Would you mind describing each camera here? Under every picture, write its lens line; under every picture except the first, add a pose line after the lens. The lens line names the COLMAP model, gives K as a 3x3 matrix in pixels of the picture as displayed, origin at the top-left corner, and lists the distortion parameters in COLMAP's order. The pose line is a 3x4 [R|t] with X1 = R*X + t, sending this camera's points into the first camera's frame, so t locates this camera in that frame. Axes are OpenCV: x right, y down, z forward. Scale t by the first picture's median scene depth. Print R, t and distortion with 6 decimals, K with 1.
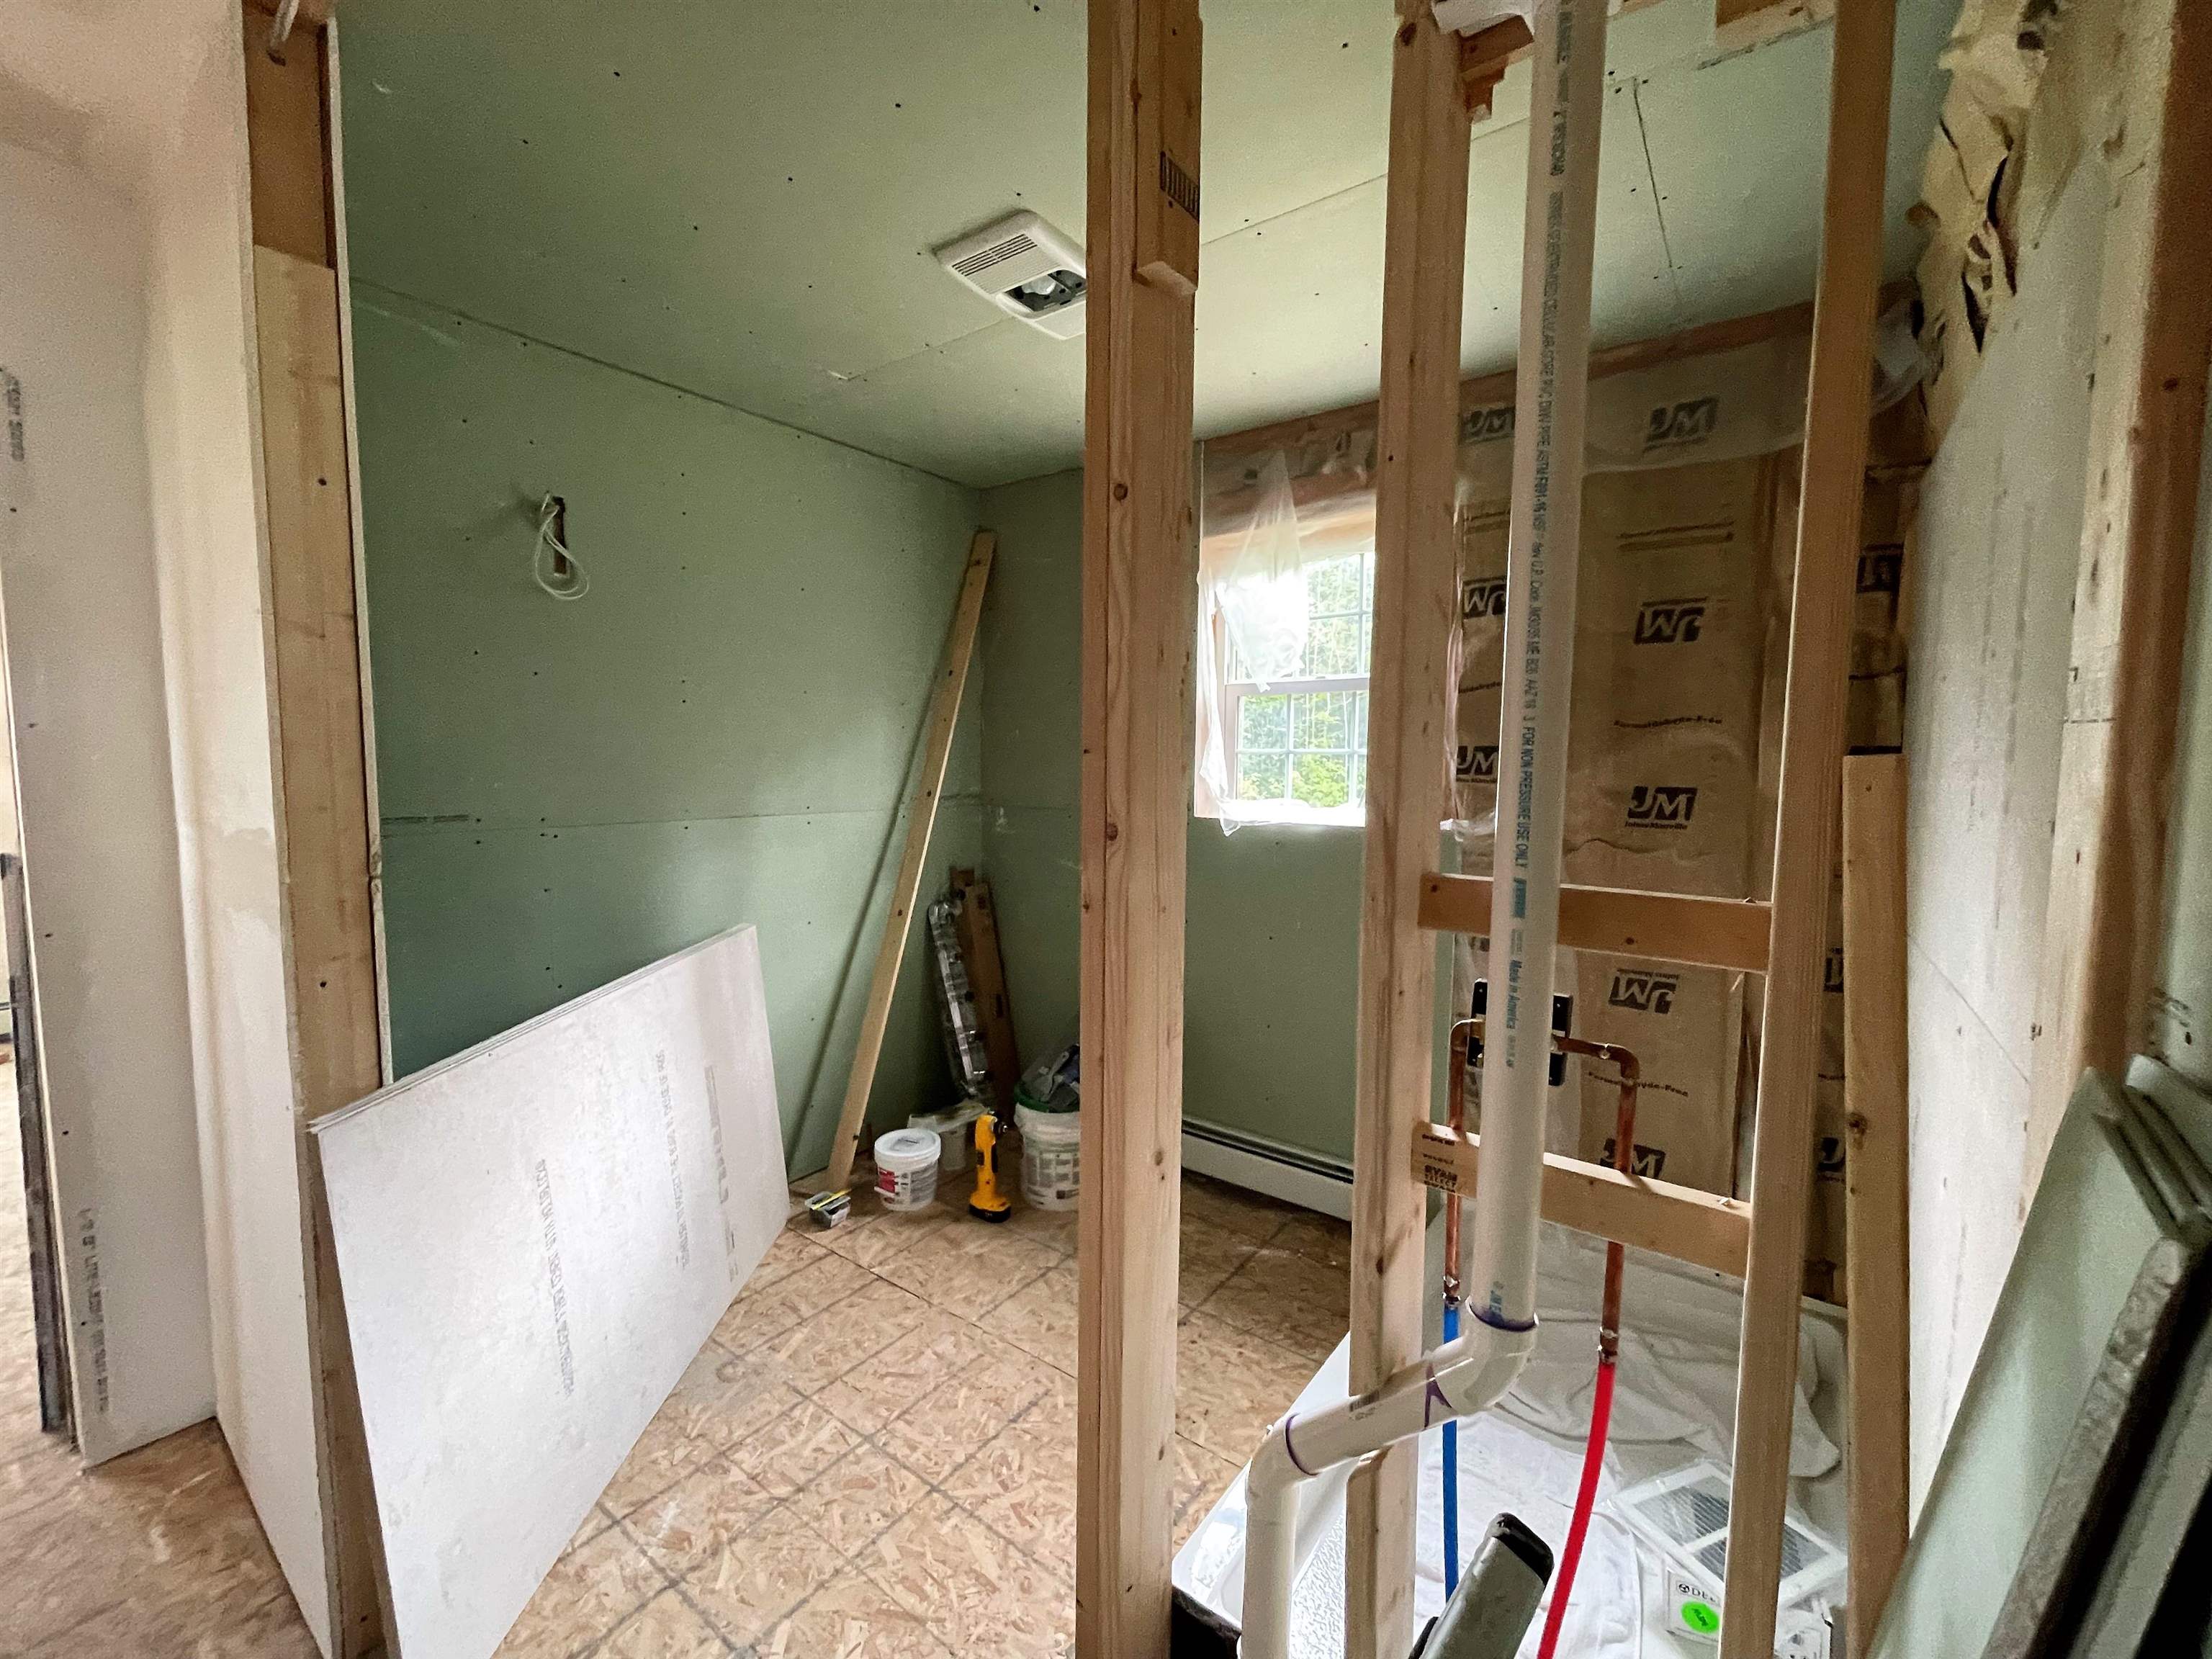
lens RADIAL K [[901.9, 0, 1106.0], [0, 901.9, 829.5], [0, 0, 1]] dist [-0.001527, 0.000179]
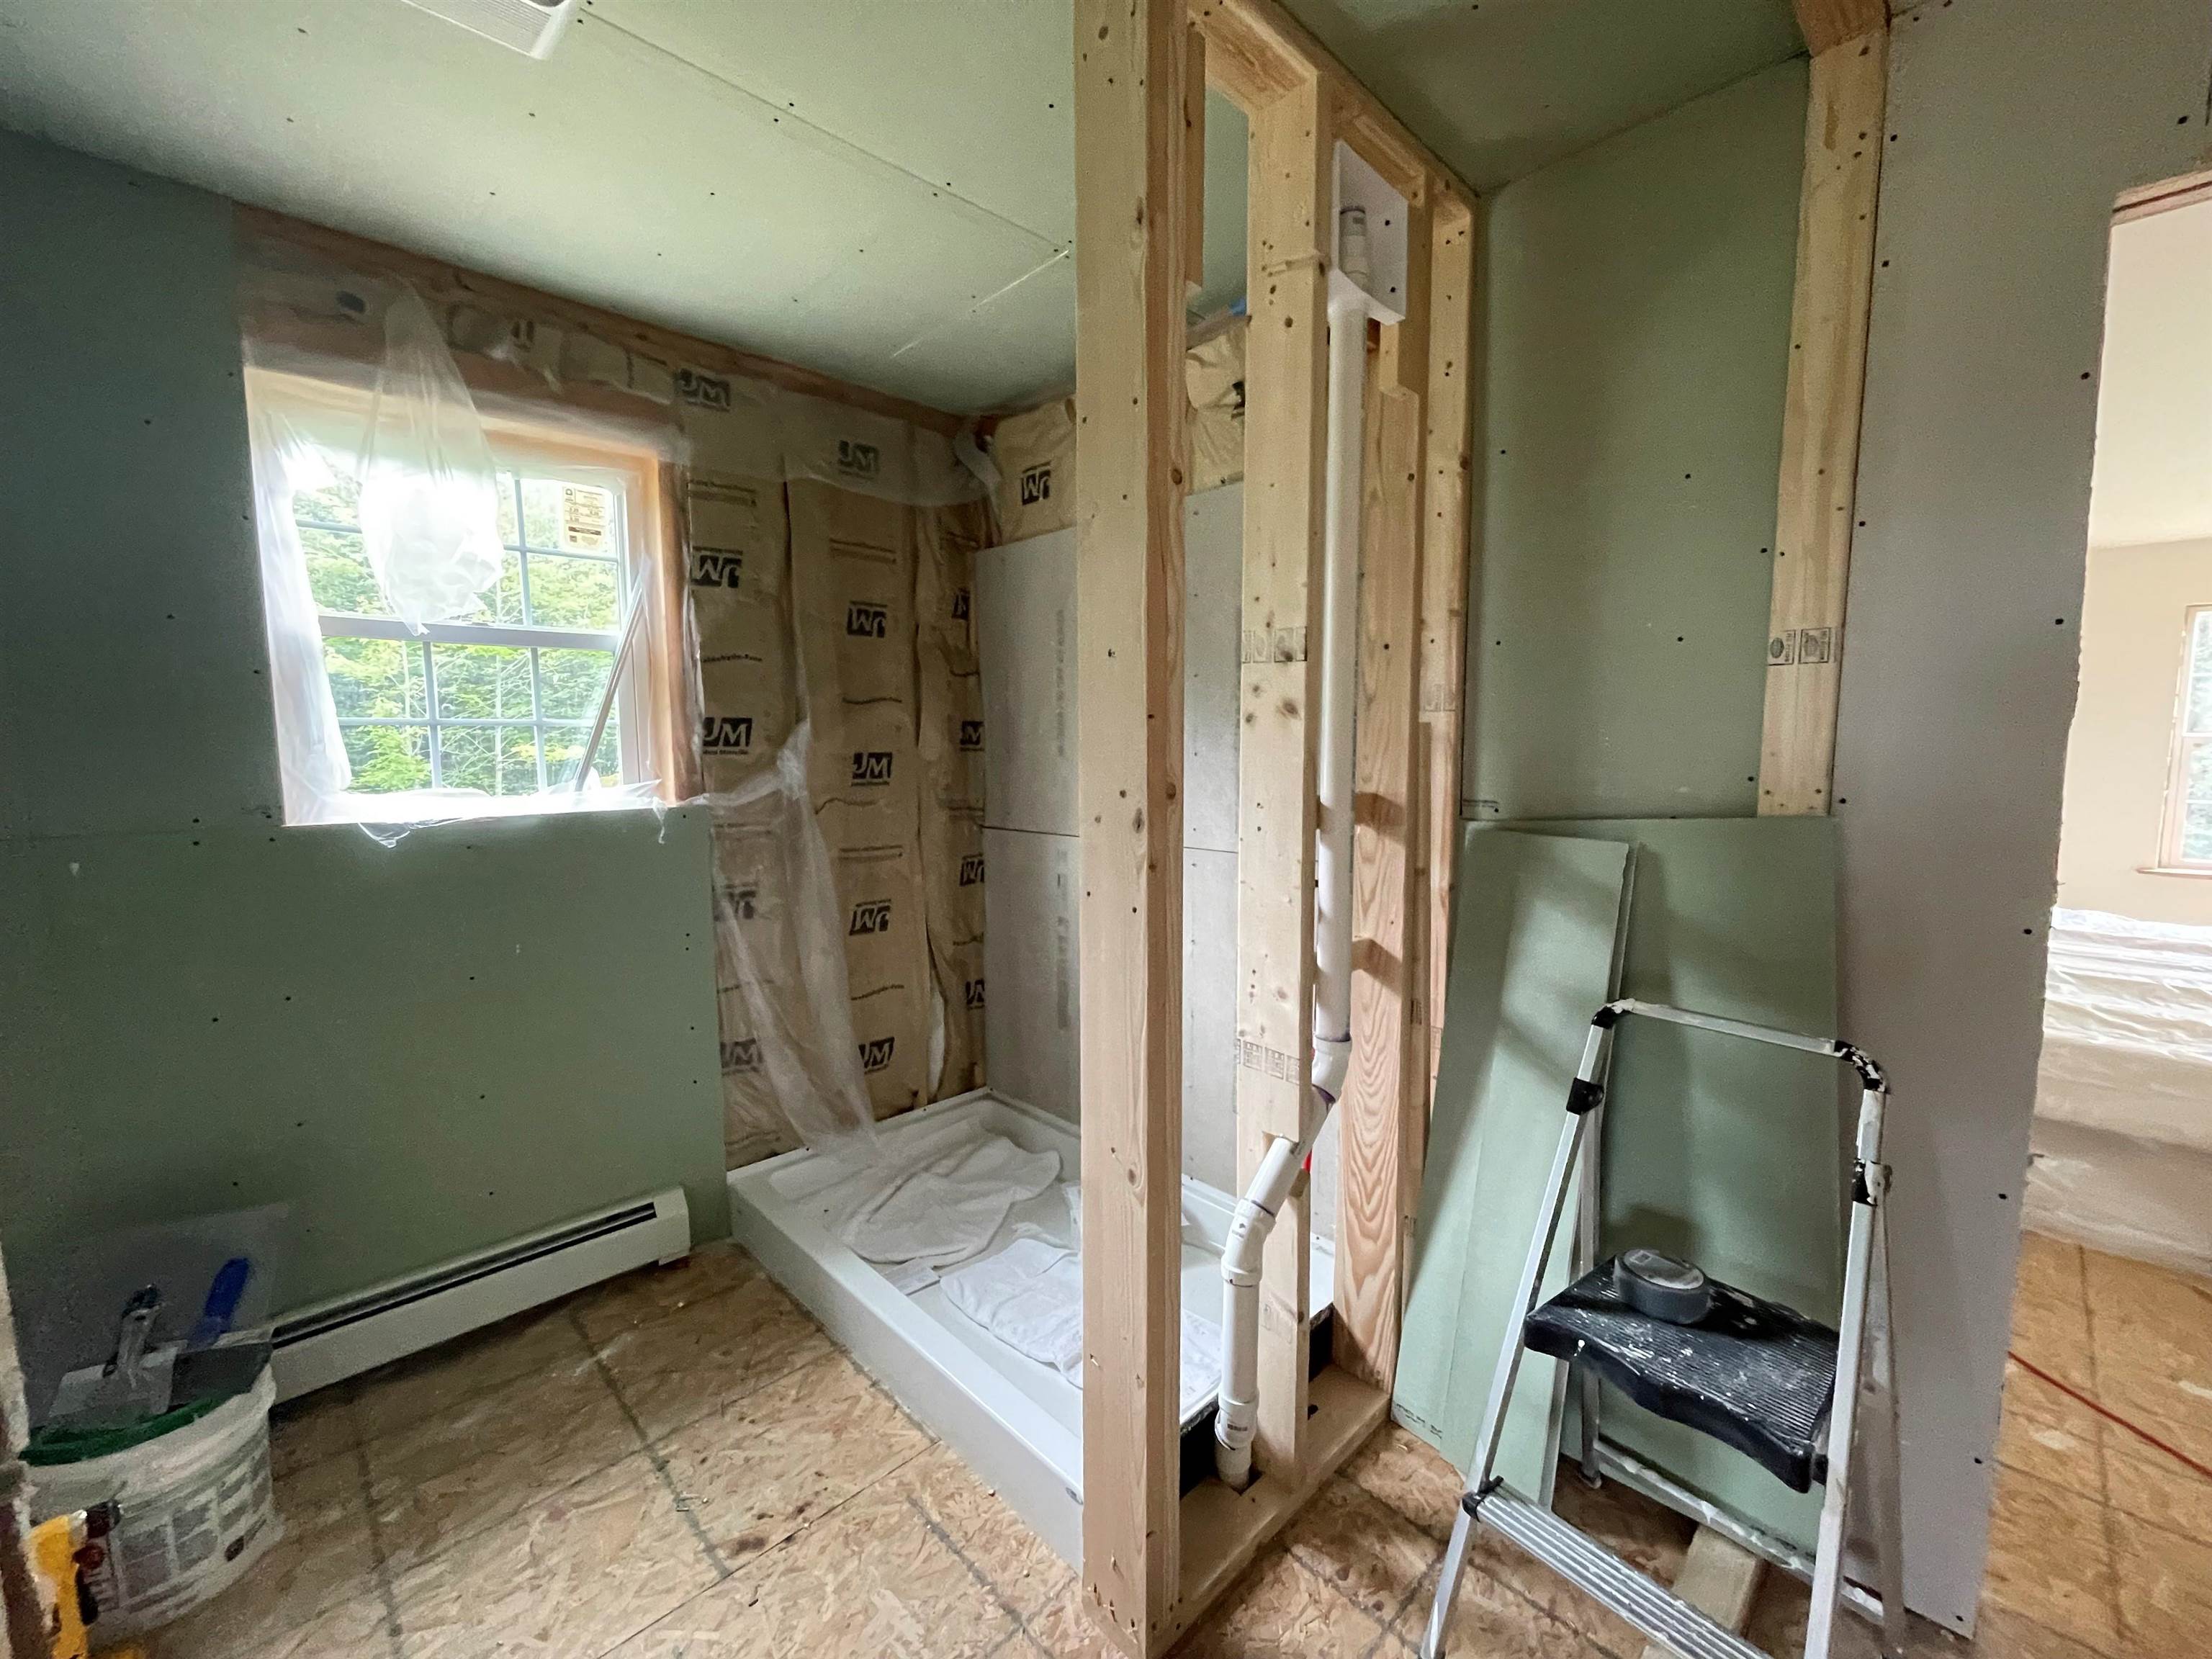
lens RADIAL K [[901.9, 0, 1106.0], [0, 901.9, 829.5], [0, 0, 1]] dist [-0.001527, 0.000179]
pose [[0.159404, -0.110121, 0.981052, -0.502495], [0.083356, 0.991712, 0.097773, -0.032039], [-0.983688, 0.066191, 0.167262, 0.419743]]
